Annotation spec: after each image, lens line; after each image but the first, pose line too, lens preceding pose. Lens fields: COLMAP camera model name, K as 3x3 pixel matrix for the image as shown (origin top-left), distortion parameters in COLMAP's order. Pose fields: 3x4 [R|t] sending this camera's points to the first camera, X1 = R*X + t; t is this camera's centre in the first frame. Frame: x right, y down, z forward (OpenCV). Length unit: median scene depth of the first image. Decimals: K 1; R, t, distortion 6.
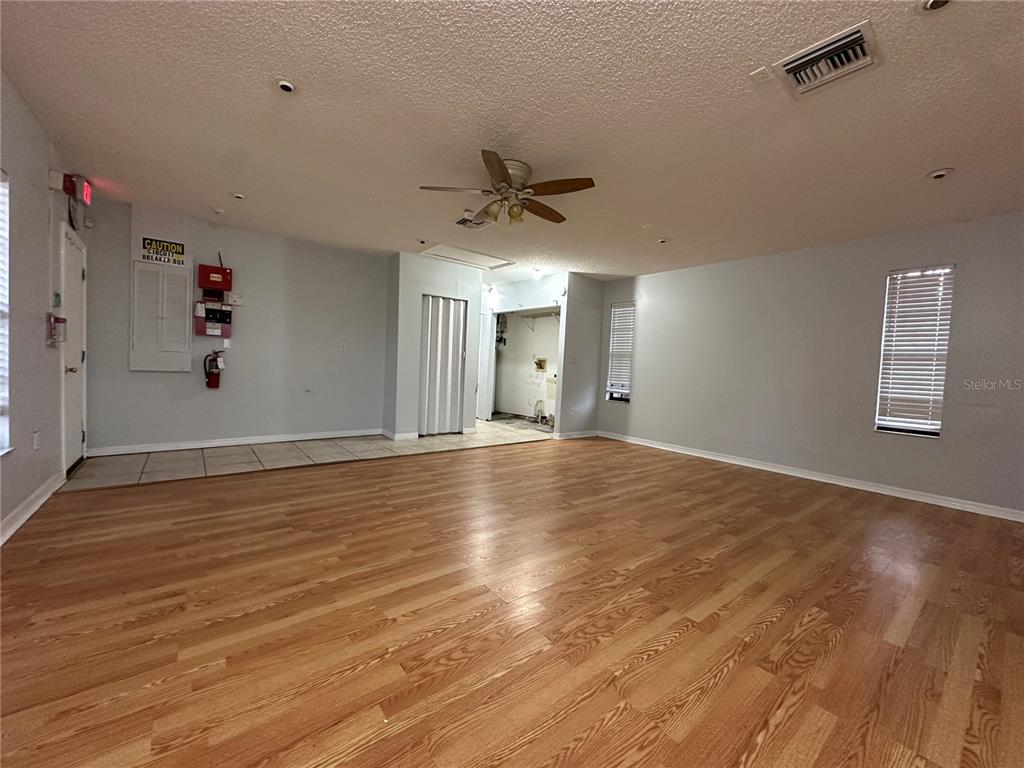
lens RADIAL K [[409.9, 0, 512.6], [0, 409.9, 382.5], [0, 0, 1]] dist [0.002910, 0.000369]
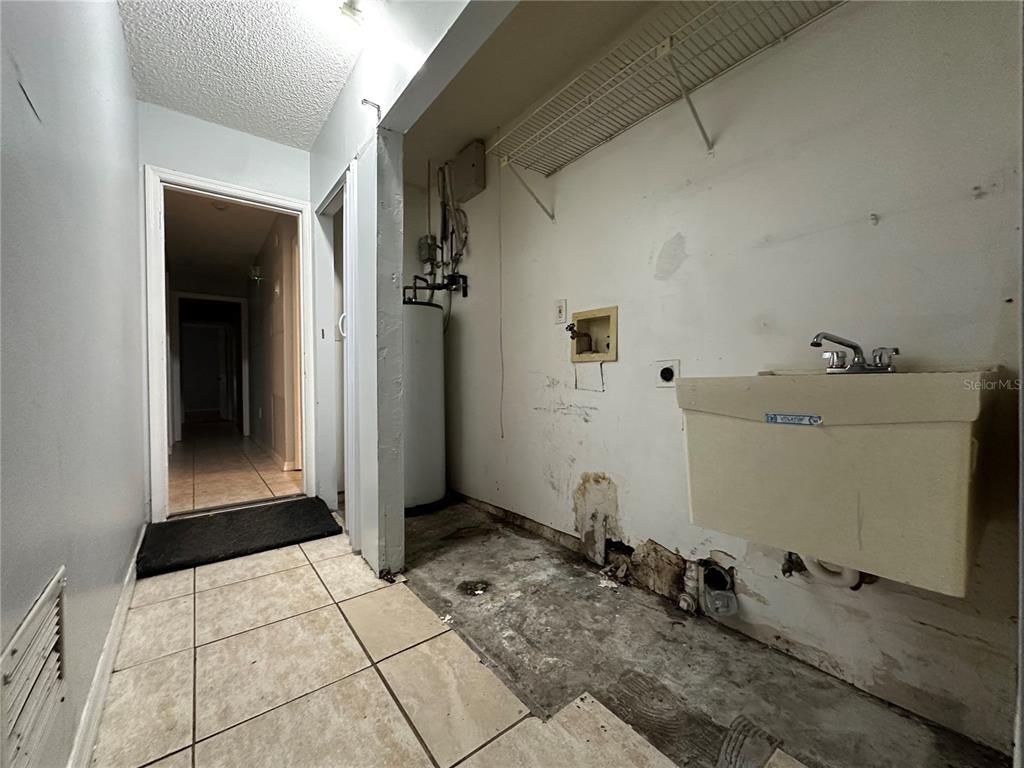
lens RADIAL K [[409.9, 0, 512.3], [0, 409.9, 382.7], [0, 0, 1]] dist [0.002910, 0.000369]
pose [[0.998609, -0.052518, -0.004693, 0.018906], [0.052320, 0.998002, -0.035422, -0.007402], [0.006544, 0.035127, 0.999361, 0.739933]]
